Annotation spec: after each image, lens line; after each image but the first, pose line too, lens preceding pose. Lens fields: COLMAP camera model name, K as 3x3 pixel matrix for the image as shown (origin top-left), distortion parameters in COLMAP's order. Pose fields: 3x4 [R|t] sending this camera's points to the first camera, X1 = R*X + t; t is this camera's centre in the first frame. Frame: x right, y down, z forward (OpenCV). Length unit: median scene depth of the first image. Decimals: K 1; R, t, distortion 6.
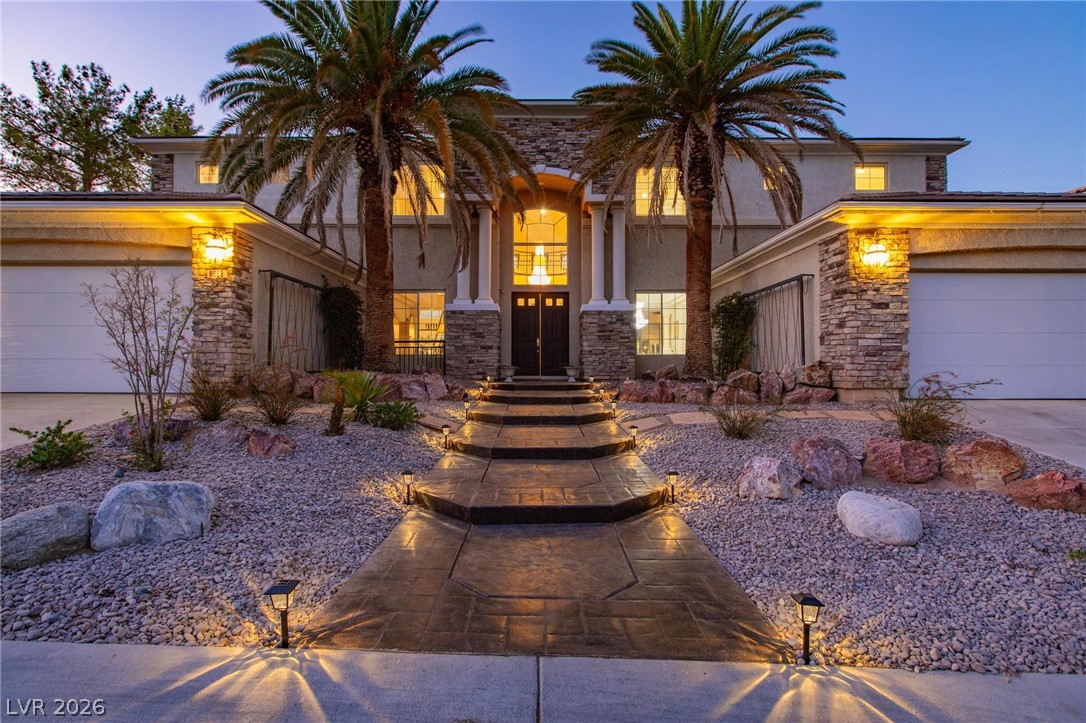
lens RADIAL K [[540.4, 0, 539.7], [0, 540.4, 360.8], [0, 0, 1]] dist [-0.001780, -0.000082]
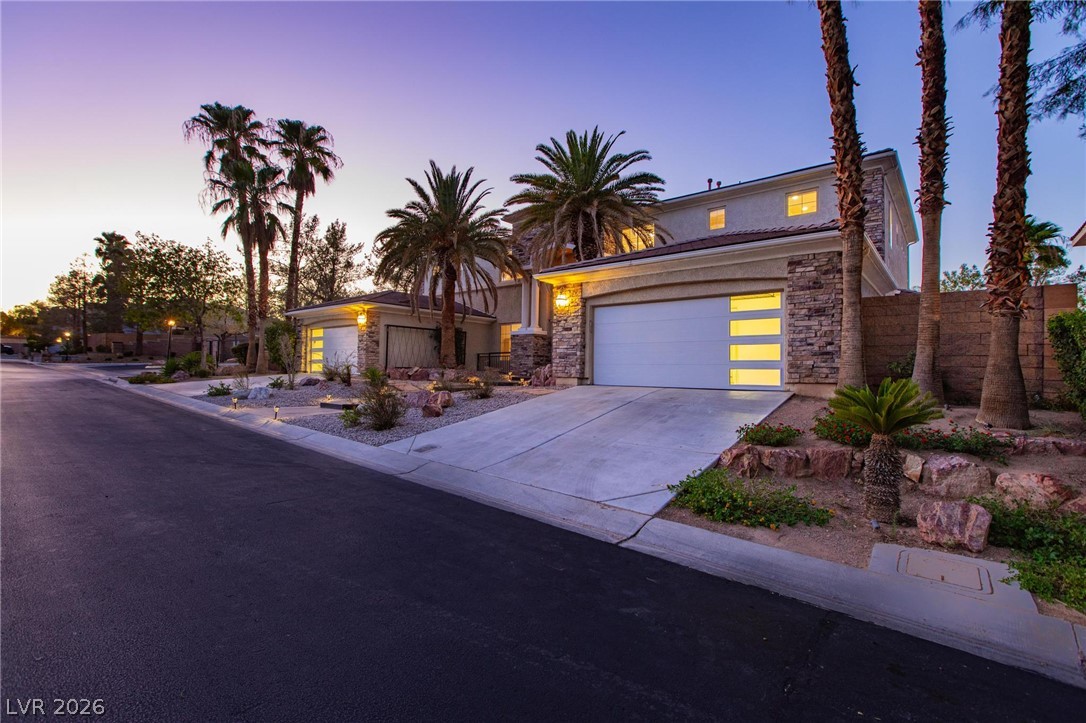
lens RADIAL K [[496.3, 0, 541.2], [0, 496.3, 356.3], [0, 0, 1]] dist [0.000355, -0.000838]
pose [[0.765129, -0.009164, -0.643812, 1.181735], [-0.008791, 0.999657, -0.024677, 0.017942], [0.643818, 0.024540, 0.764785, -0.196303]]
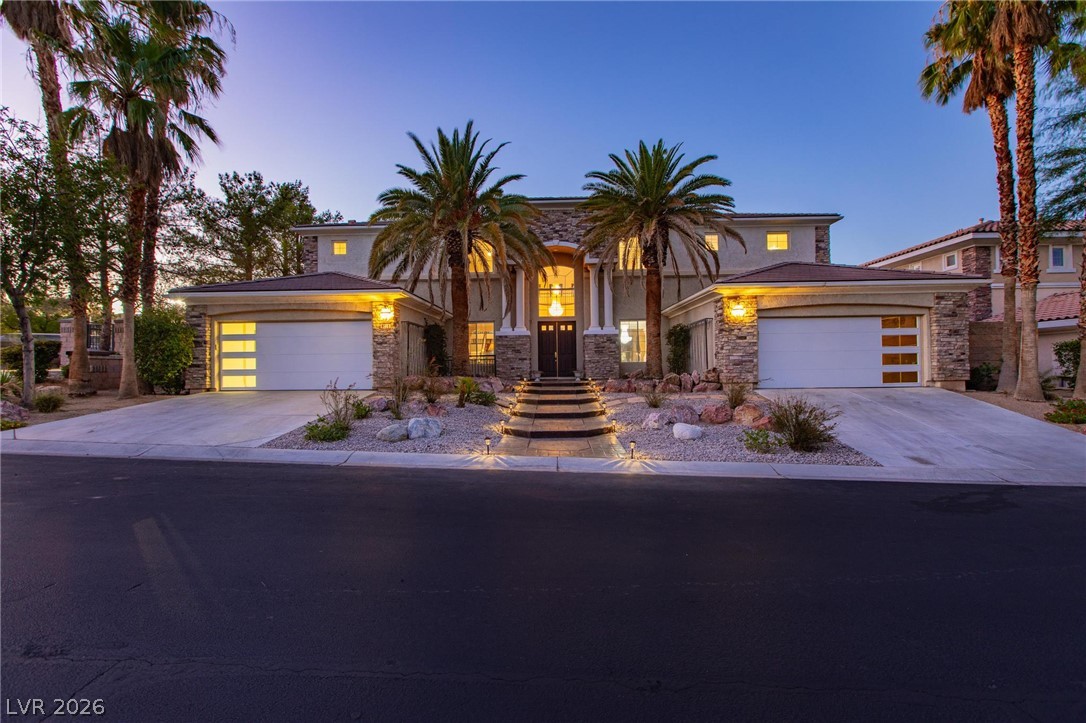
lens RADIAL K [[496.3, 0, 540.9], [0, 496.3, 364.8], [0, 0, 1]] dist [0.000355, -0.000838]
pose [[0.999387, -0.012876, -0.032554, 0.000642], [0.013112, 0.999889, 0.007069, -0.023008], [0.032459, -0.007492, 0.999445, -0.533056]]
